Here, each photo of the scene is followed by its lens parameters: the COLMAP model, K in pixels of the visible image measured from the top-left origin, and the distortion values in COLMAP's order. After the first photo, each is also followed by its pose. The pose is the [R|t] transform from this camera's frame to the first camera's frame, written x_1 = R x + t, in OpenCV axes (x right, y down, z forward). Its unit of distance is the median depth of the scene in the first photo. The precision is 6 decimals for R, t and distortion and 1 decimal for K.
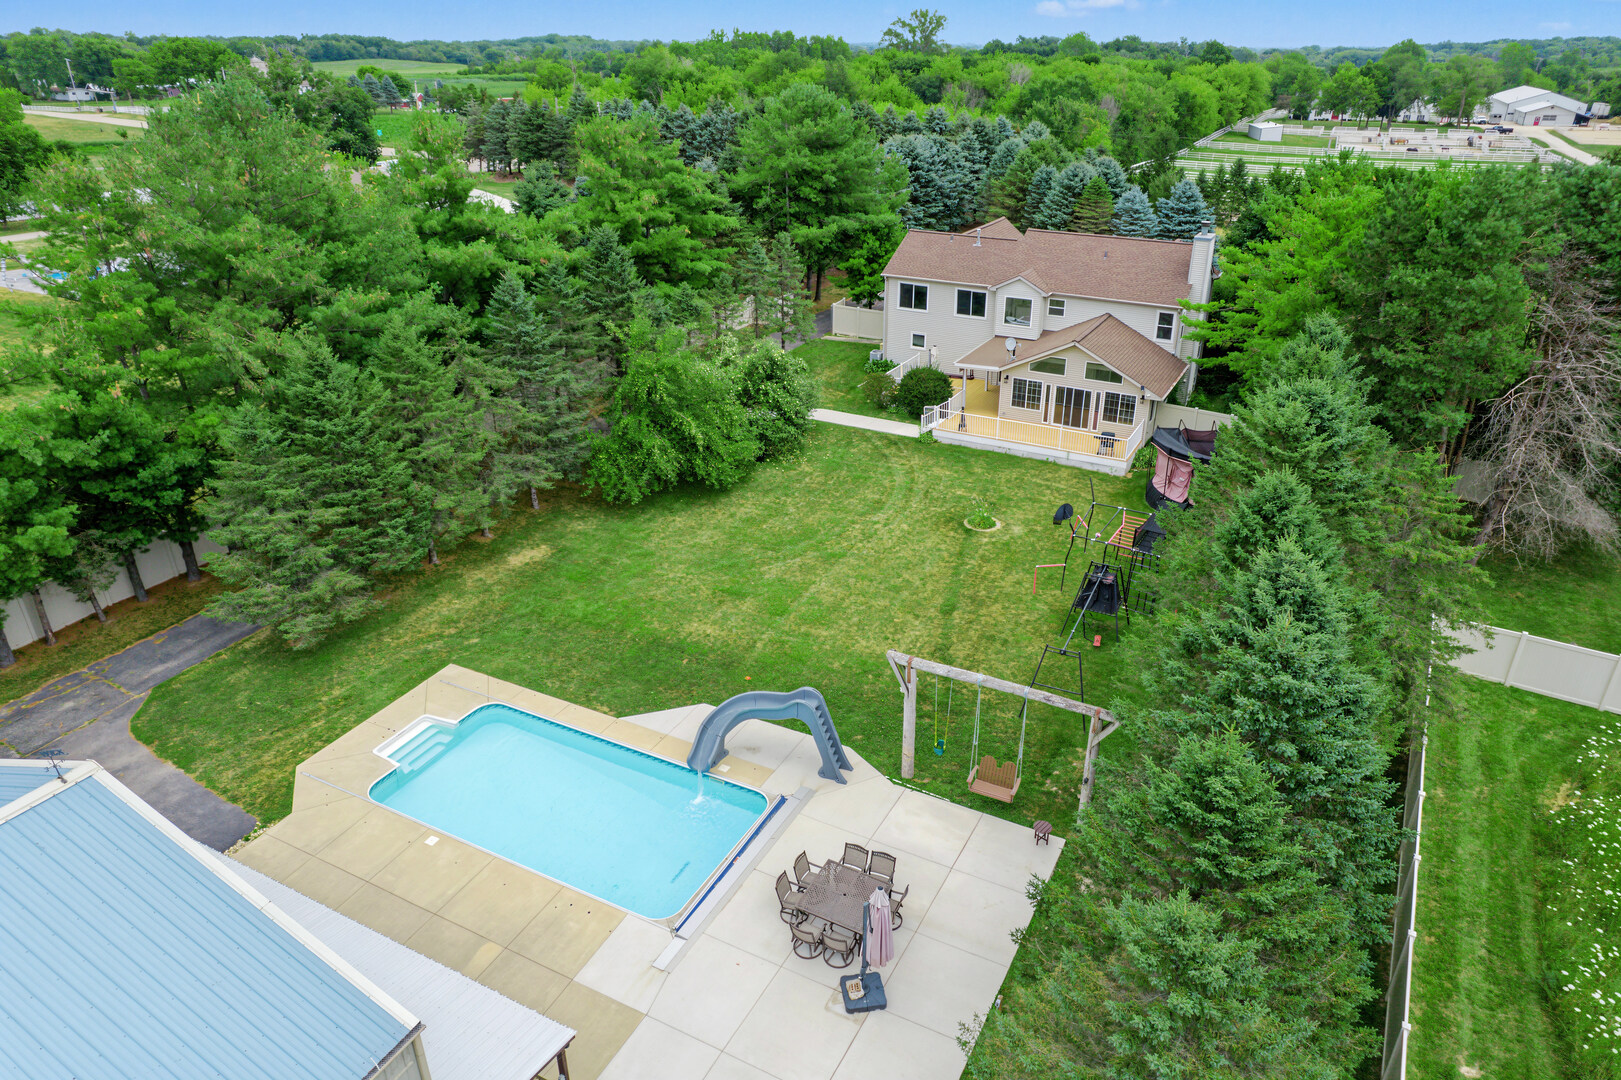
lens RADIAL K [[1056.8, 0, 811.9], [0, 1056.8, 533.0], [0, 0, 1]] dist [-0.062737, 0.047361]
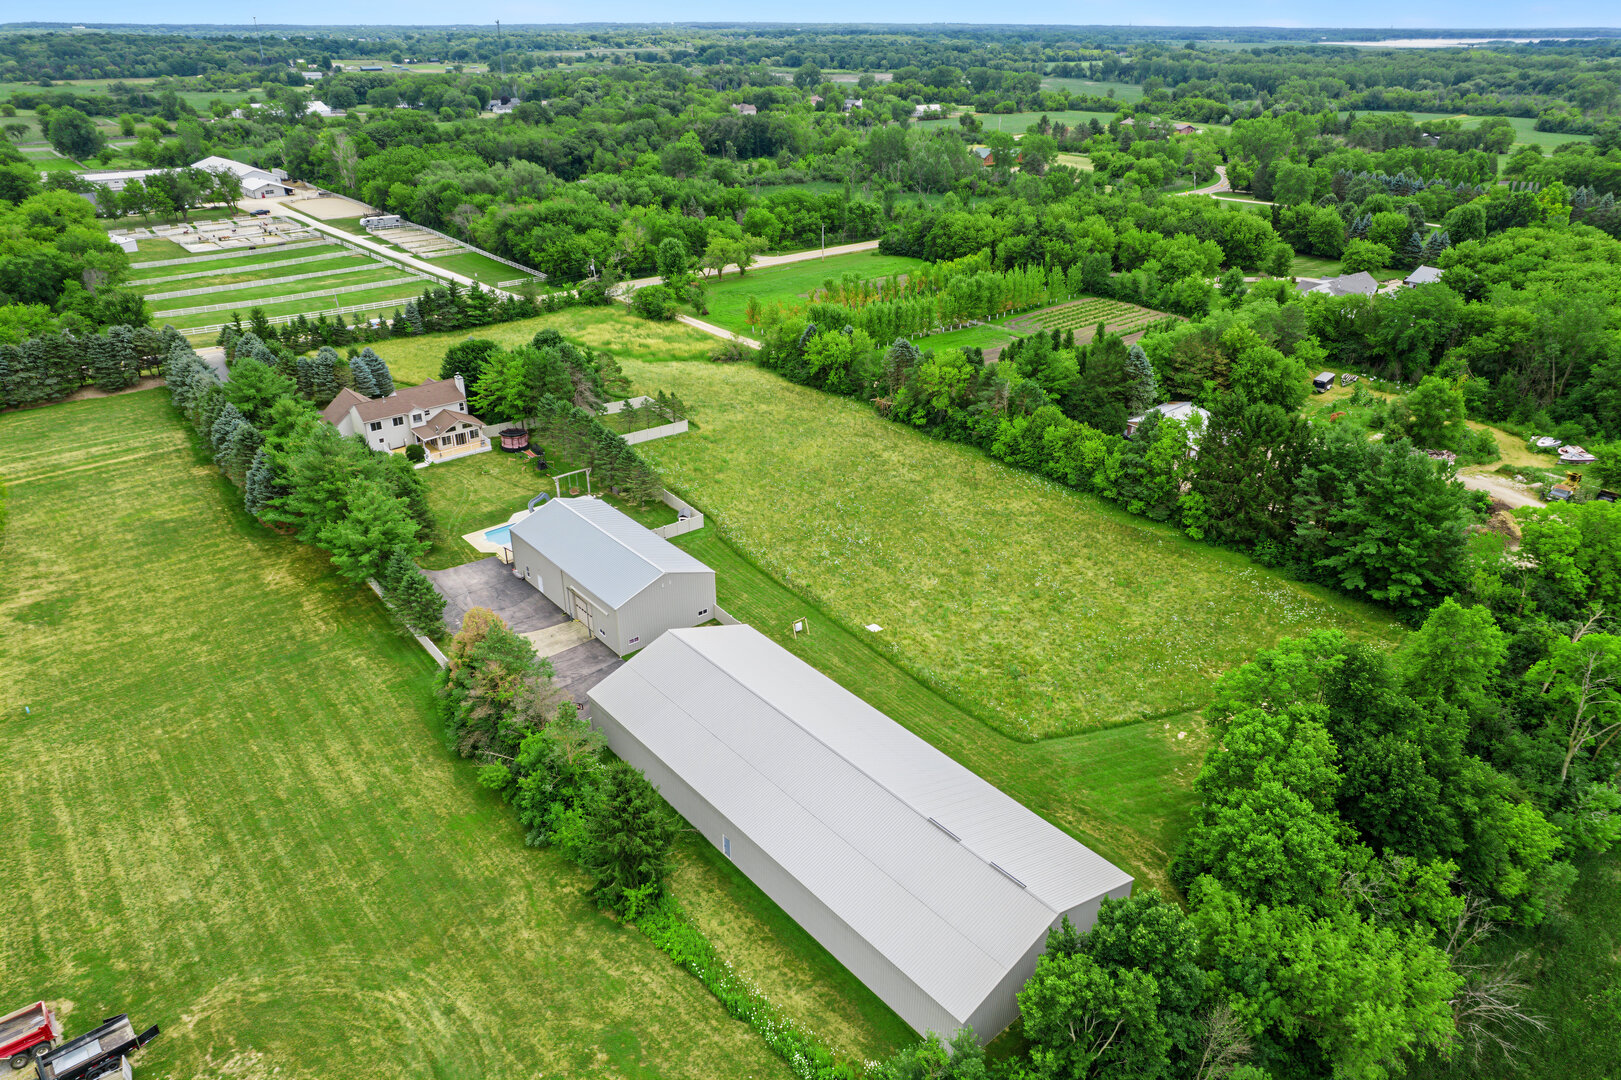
lens RADIAL K [[1056.8, 0, 816.0], [0, 1056.8, 534.9], [0, 0, 1]] dist [-0.062737, 0.047361]
pose [[0.390661, -0.415524, 0.821416, -1.951410], [0.393171, 0.882157, 0.259260, -0.246273], [-0.832347, 0.221674, 0.507996, -1.384240]]
